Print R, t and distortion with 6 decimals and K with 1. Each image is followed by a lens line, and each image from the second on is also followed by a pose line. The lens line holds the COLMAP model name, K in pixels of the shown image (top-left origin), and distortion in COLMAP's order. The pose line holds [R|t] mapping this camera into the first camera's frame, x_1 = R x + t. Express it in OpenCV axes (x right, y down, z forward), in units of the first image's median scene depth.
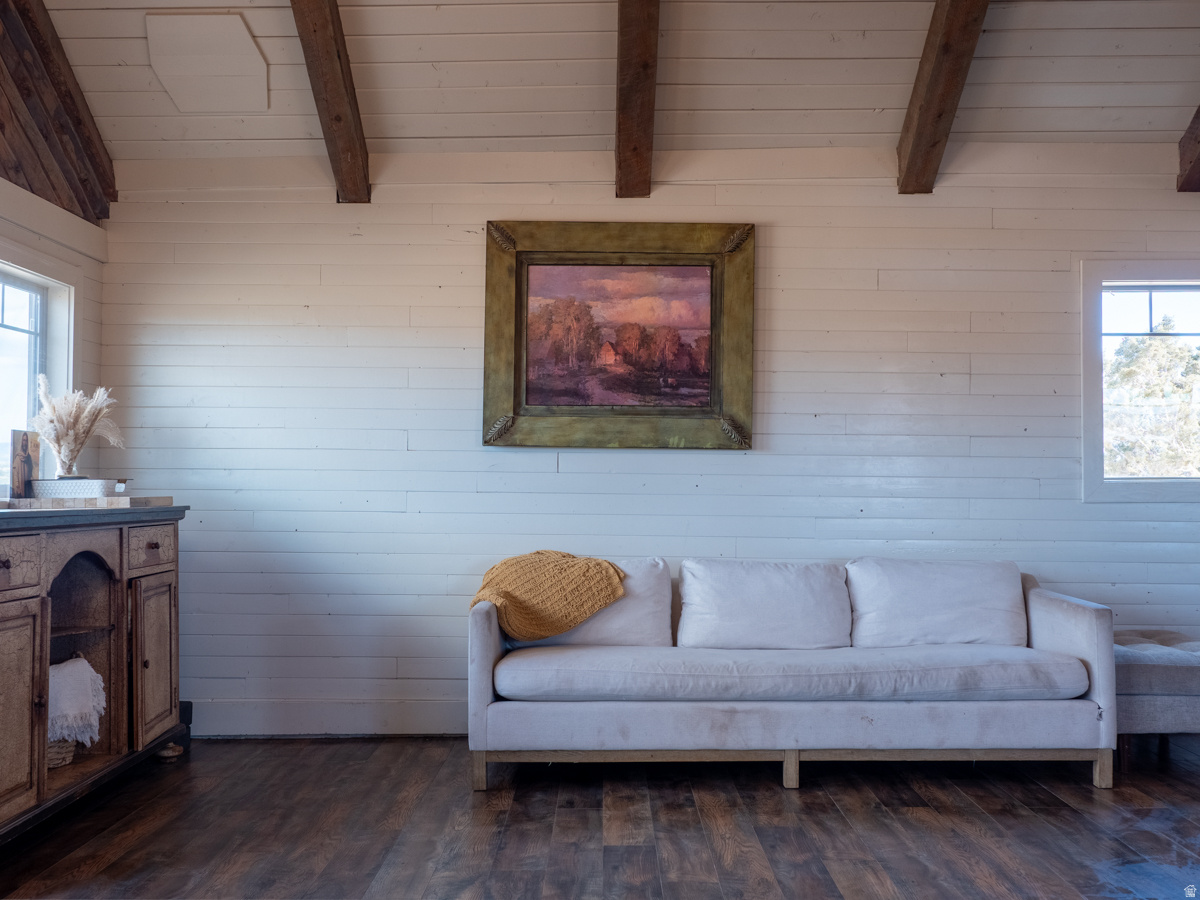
lens RADIAL K [[1182.6, 0, 600.0], [0, 1182.6, 450.0], [0, 0, 1]] dist [0.002126, -0.005173]
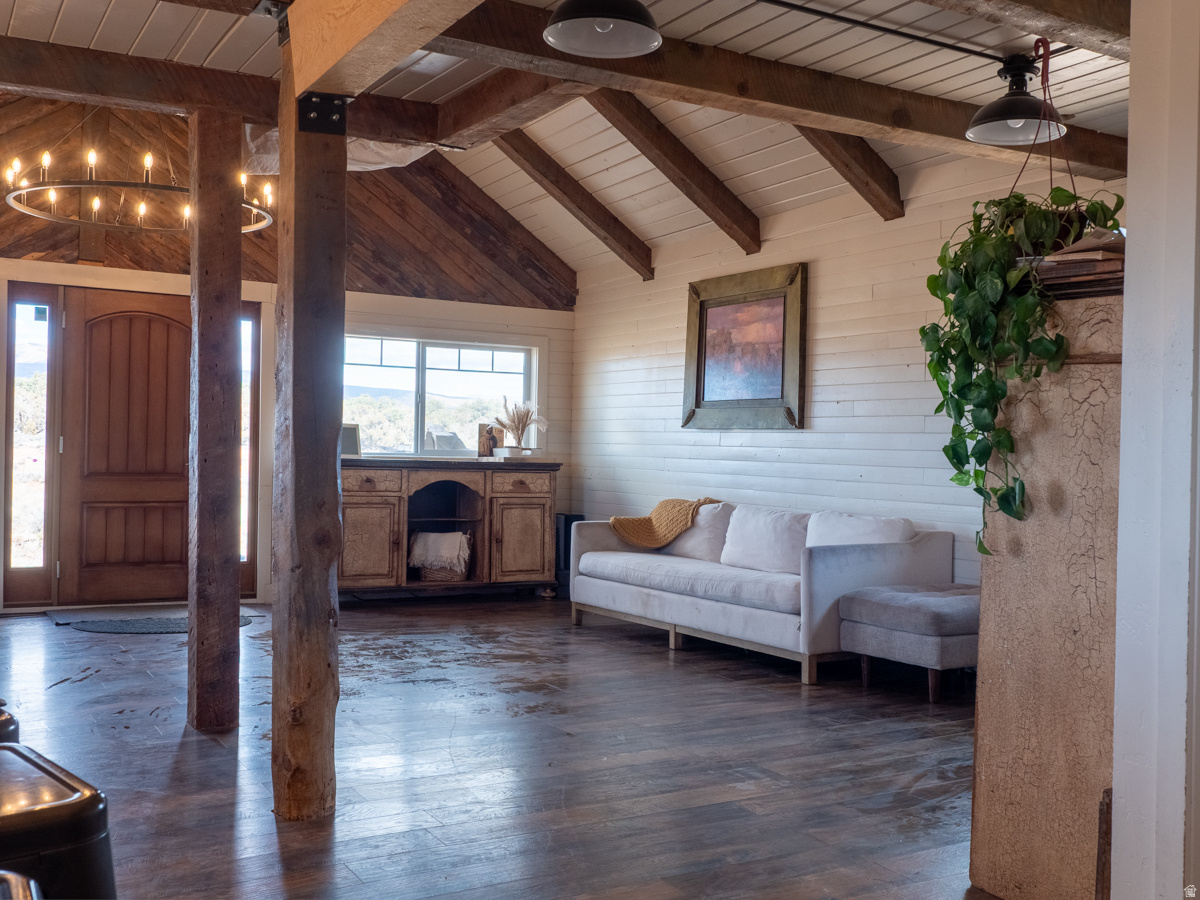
lens RADIAL K [[1182.6, 0, 600.0], [0, 1182.6, 450.0], [0, 0, 1]] dist [0.002126, -0.005173]
pose [[0.511511, 0.004454, -0.859265, 1.252668], [0.006271, 0.999941, 0.008916, 0.010697], [0.859254, -0.009949, 0.511452, 0.115768]]
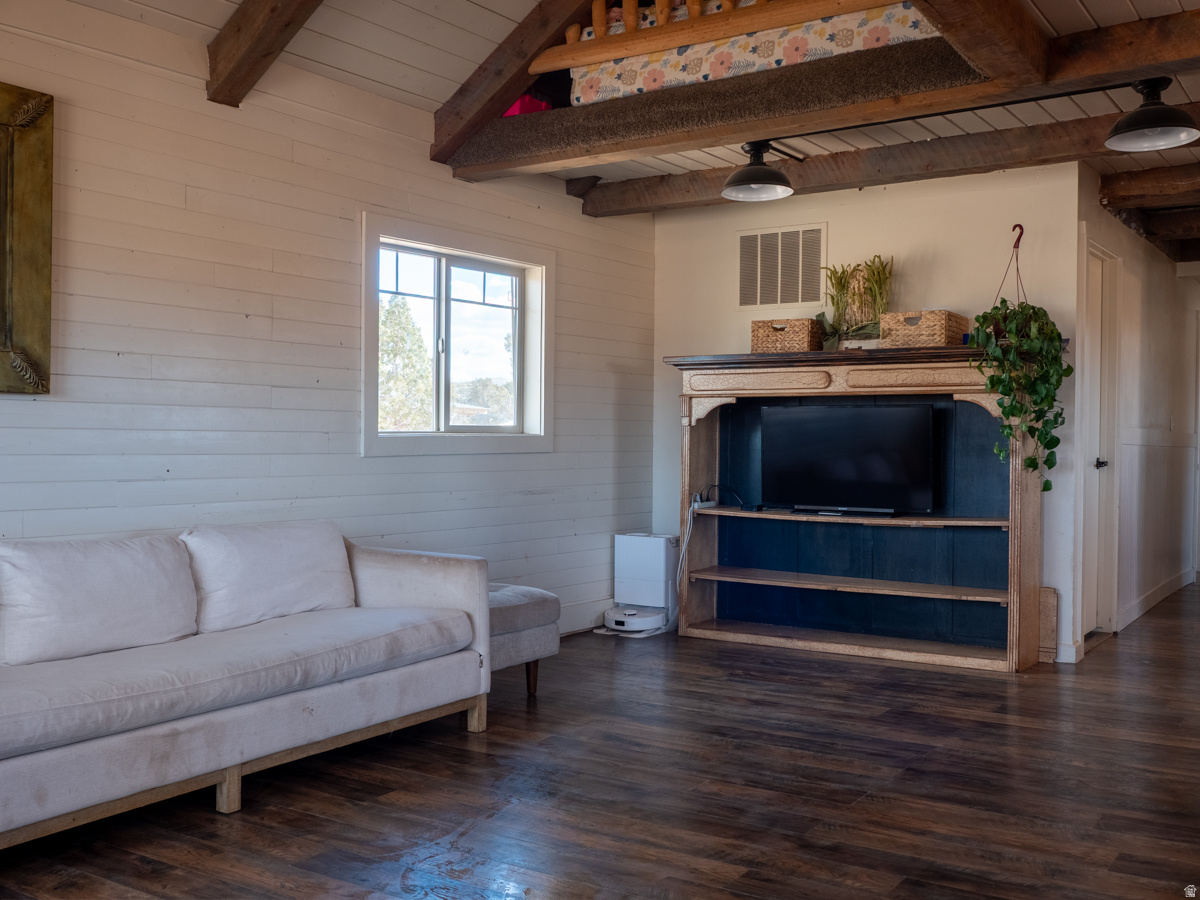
lens RADIAL K [[1182.6, 0, 600.0], [0, 1182.6, 450.0], [0, 0, 1]] dist [0.002126, -0.005173]
pose [[0.558050, -0.012120, 0.829719, -0.324707], [-0.022454, 0.999307, 0.029699, 0.005083], [-0.829503, -0.035204, 0.557391, 0.298794]]
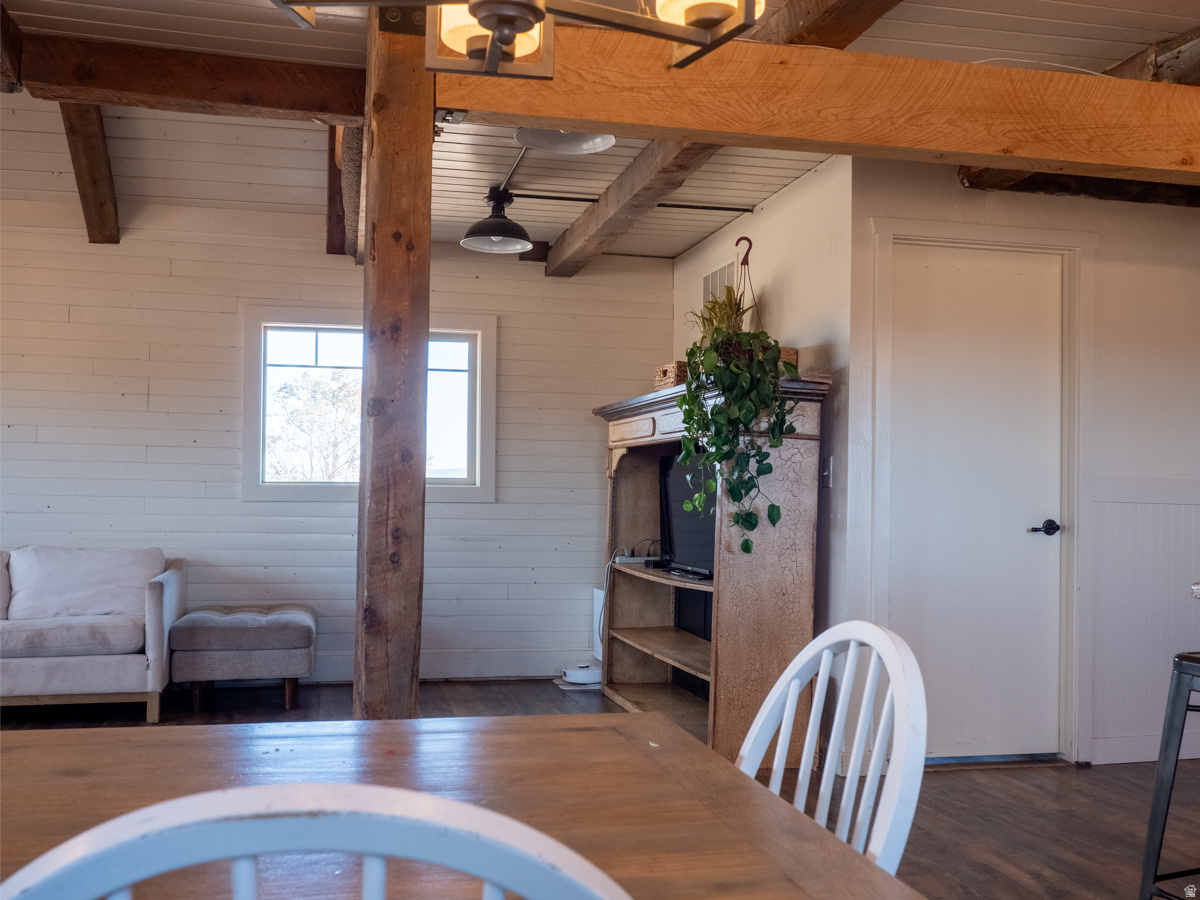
lens RADIAL K [[1189.0, 0, 600.0], [0, 1189.0, 450.0], [0, 0, 1]] dist [-0.001606, 0.007652]
pose [[0.973392, 0.016947, 0.228517, 0.520950], [-0.014847, 0.999830, -0.010905, -0.001173], [-0.228663, 0.007222, 0.973479, -0.312335]]
